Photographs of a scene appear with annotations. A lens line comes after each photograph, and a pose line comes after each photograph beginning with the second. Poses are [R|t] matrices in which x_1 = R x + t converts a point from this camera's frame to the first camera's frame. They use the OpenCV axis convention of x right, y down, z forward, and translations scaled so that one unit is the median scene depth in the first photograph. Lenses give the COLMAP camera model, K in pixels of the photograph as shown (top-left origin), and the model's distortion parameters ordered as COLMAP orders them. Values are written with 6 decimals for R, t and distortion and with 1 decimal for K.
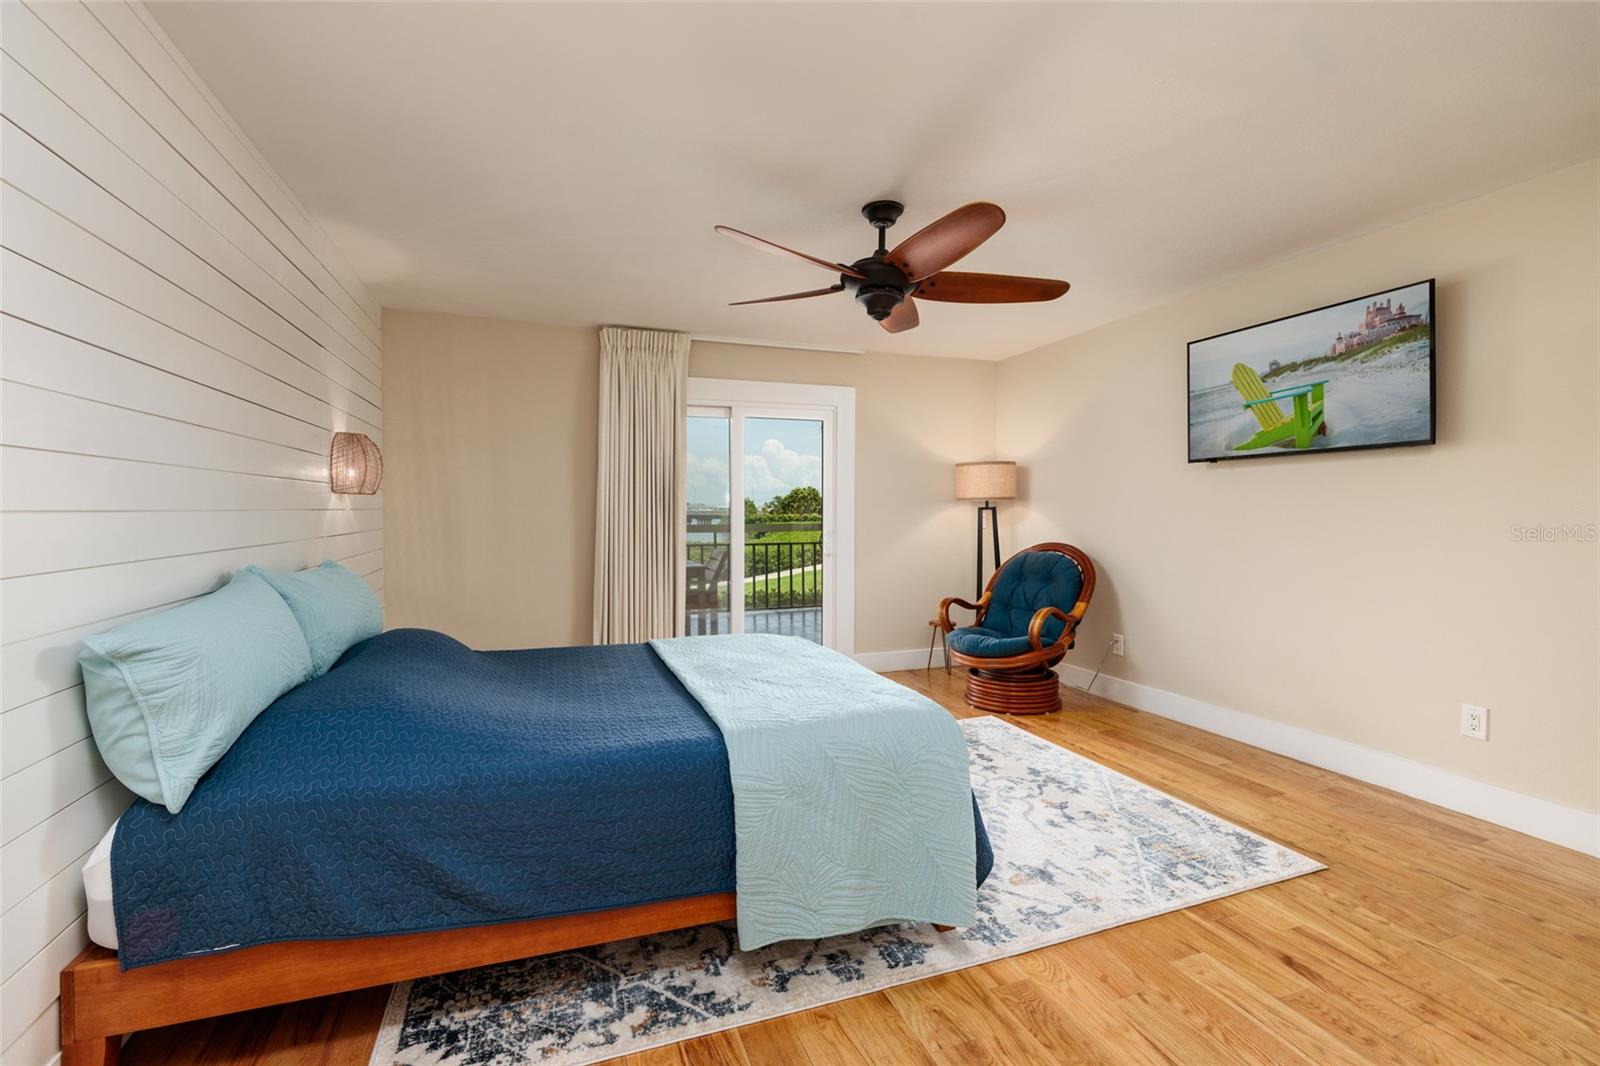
lens RADIAL K [[704.9, 0, 799.6], [0, 704.9, 518.5], [0, 0, 1]] dist [-0.001740, 0.000233]
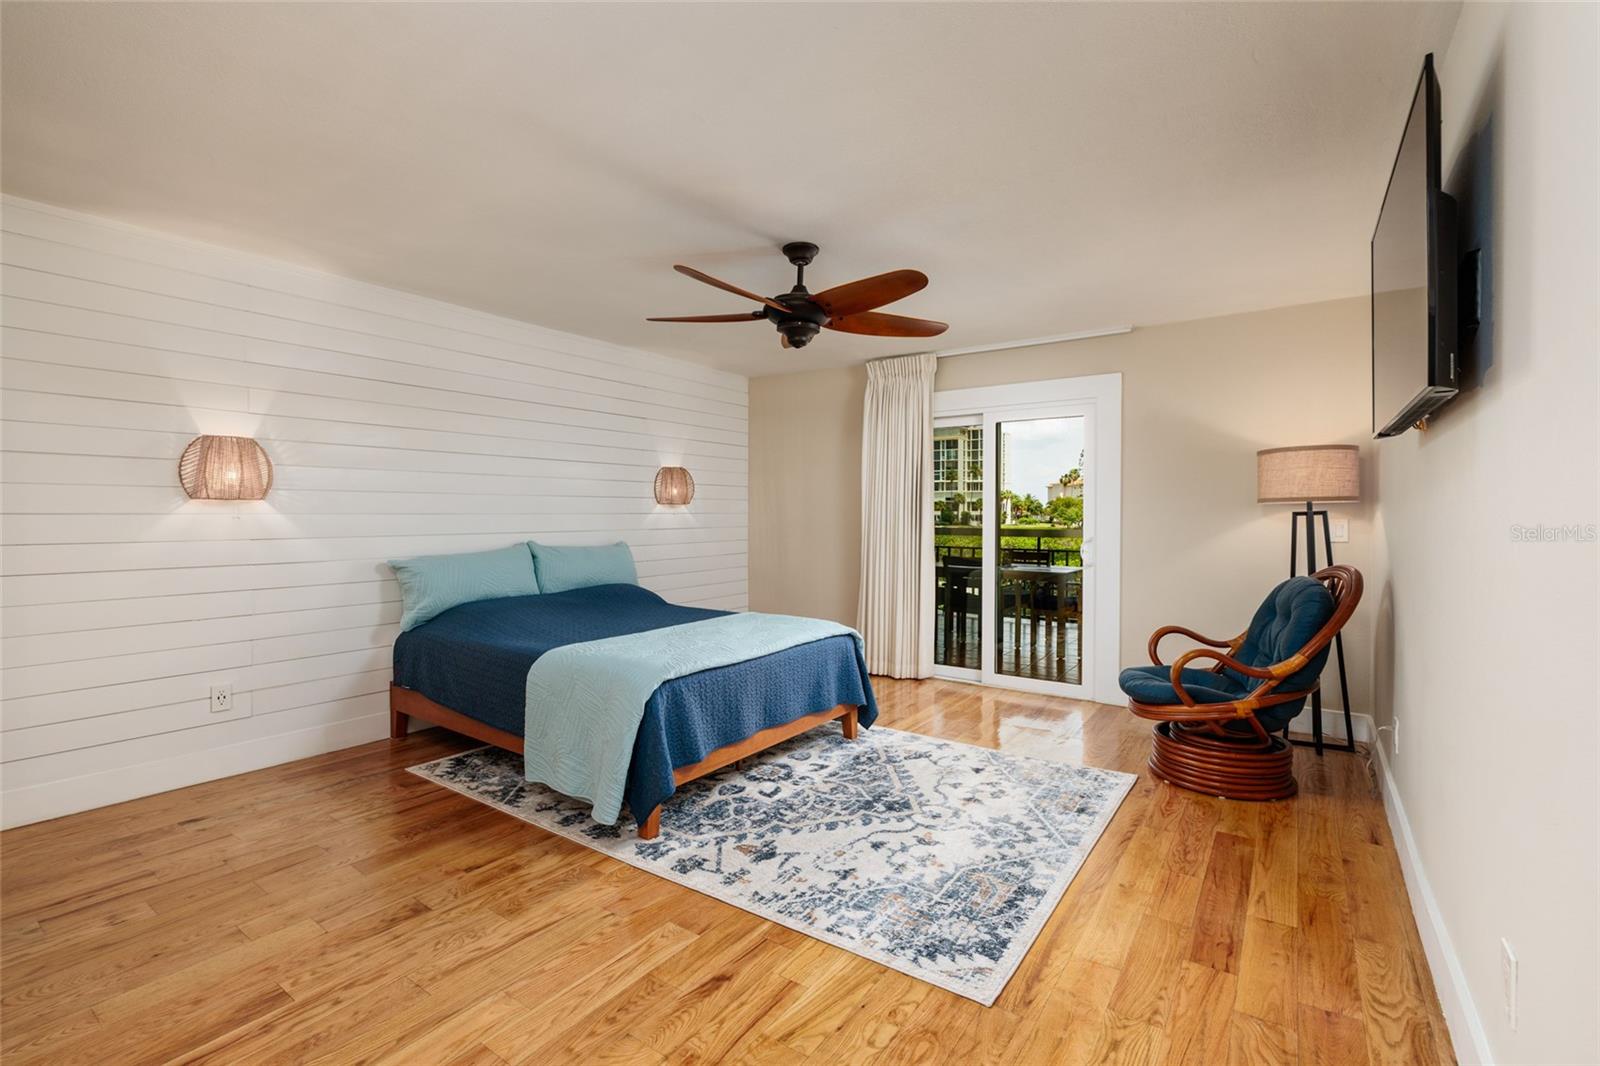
lens RADIAL K [[704.9, 0, 799.6], [0, 704.9, 518.5], [0, 0, 1]] dist [-0.001740, 0.000233]
pose [[0.577757, 0.008826, -0.816161, 1.089766], [-0.011967, 0.999926, 0.002341, -0.008550], [0.816121, 0.008414, 0.577820, 0.365870]]
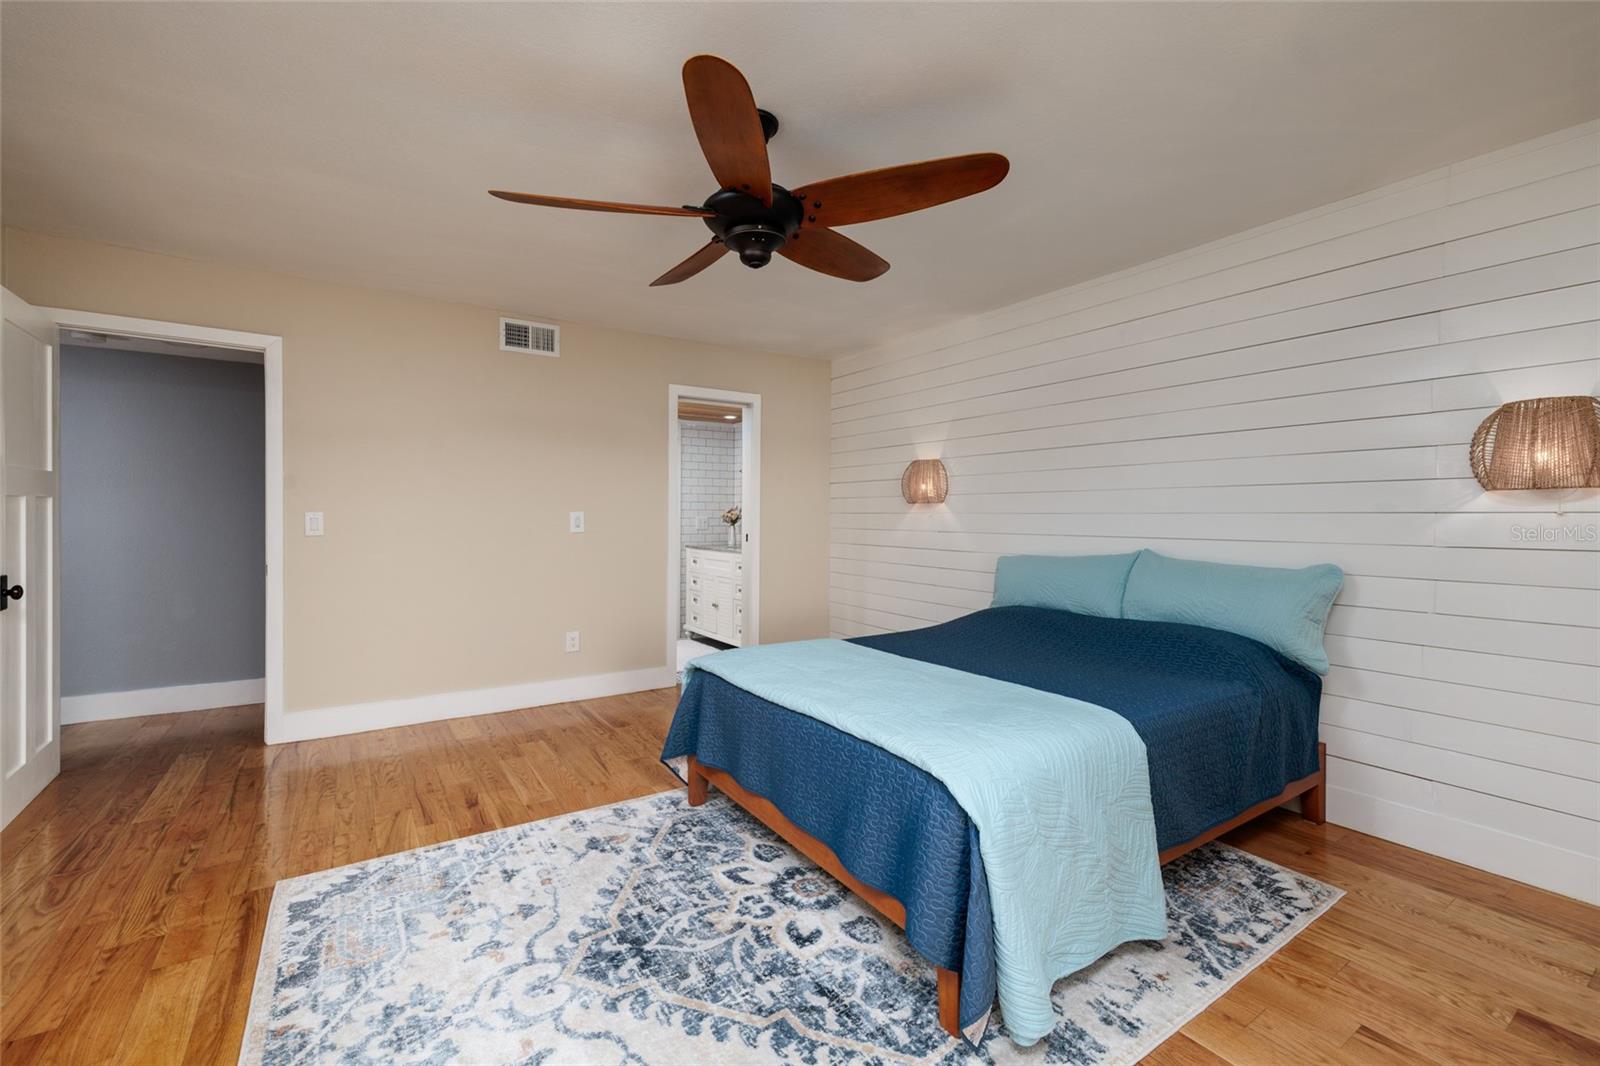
lens RADIAL K [[686.0, 0, 808.1], [0, 686.0, 514.6], [0, 0, 1]] dist [0.002884, 0.000671]
pose [[-0.969199, -0.004087, -0.246246, 0.253684], [-0.006947, 0.999918, 0.010746, -0.014551], [0.246182, 0.012126, -0.969148, 1.837885]]
